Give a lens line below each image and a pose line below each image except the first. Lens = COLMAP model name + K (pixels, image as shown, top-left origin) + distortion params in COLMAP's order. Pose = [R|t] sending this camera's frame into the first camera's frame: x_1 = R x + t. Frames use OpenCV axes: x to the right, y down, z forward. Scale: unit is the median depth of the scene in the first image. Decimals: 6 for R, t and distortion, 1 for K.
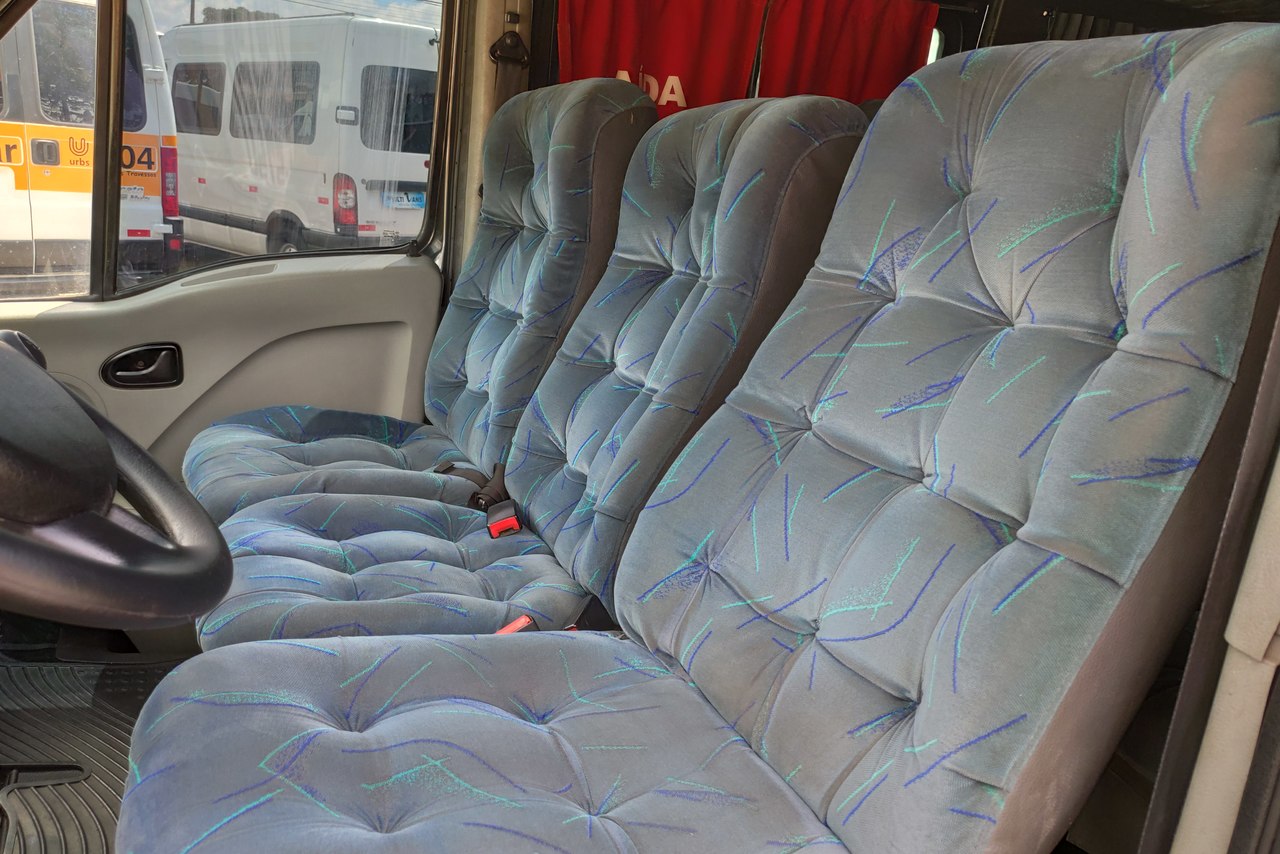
lens RADIAL K [[971.1, 0, 640.4], [0, 971.1, 422.6], [0, 0, 1]] dist [0.072366, -0.116560]
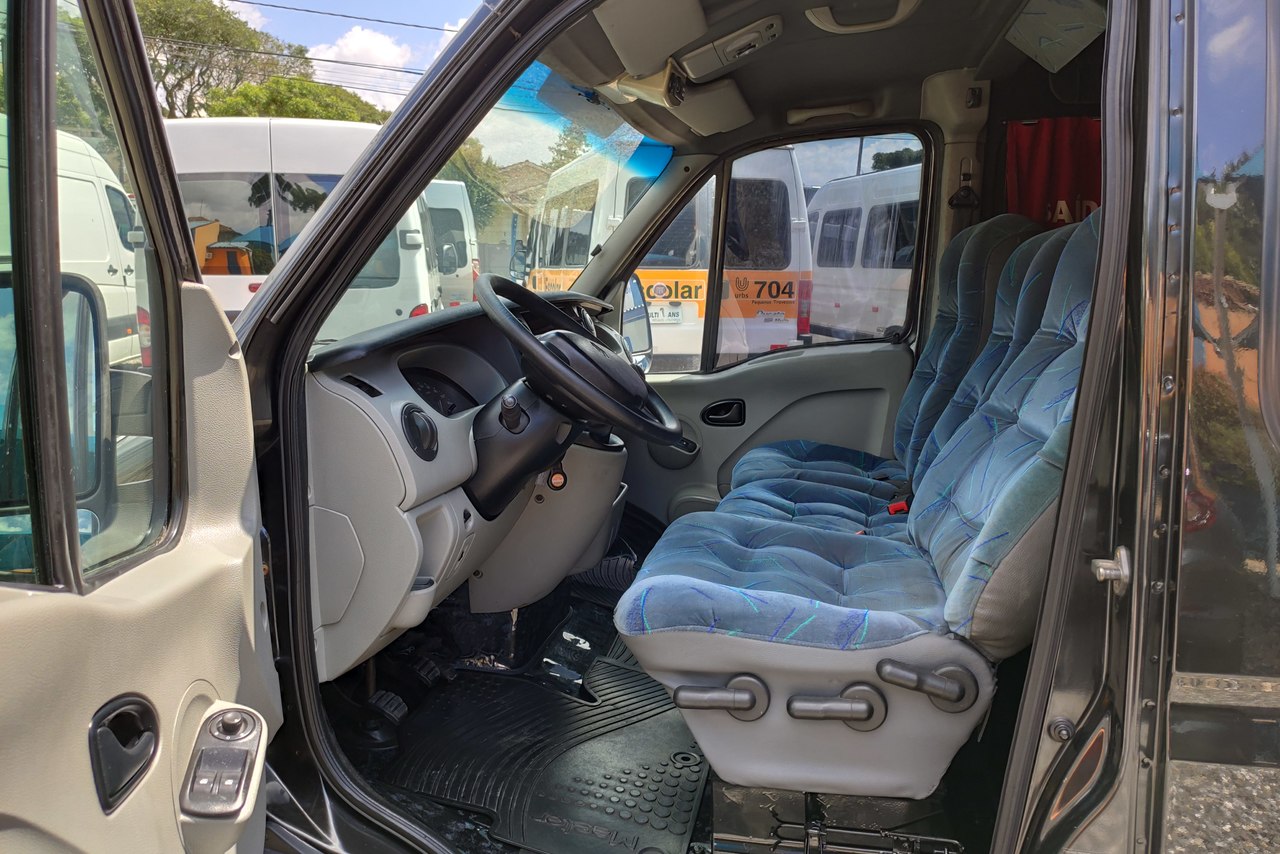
lens RADIAL K [[971.1, 0, 640.4], [0, 971.1, 422.6], [0, 0, 1]] dist [0.072366, -0.116560]
pose [[0.805044, 0.023383, -0.592753, 0.342516], [-0.093441, 0.991747, -0.087785, 0.113179], [0.585809, 0.126058, 0.800586, -0.380276]]
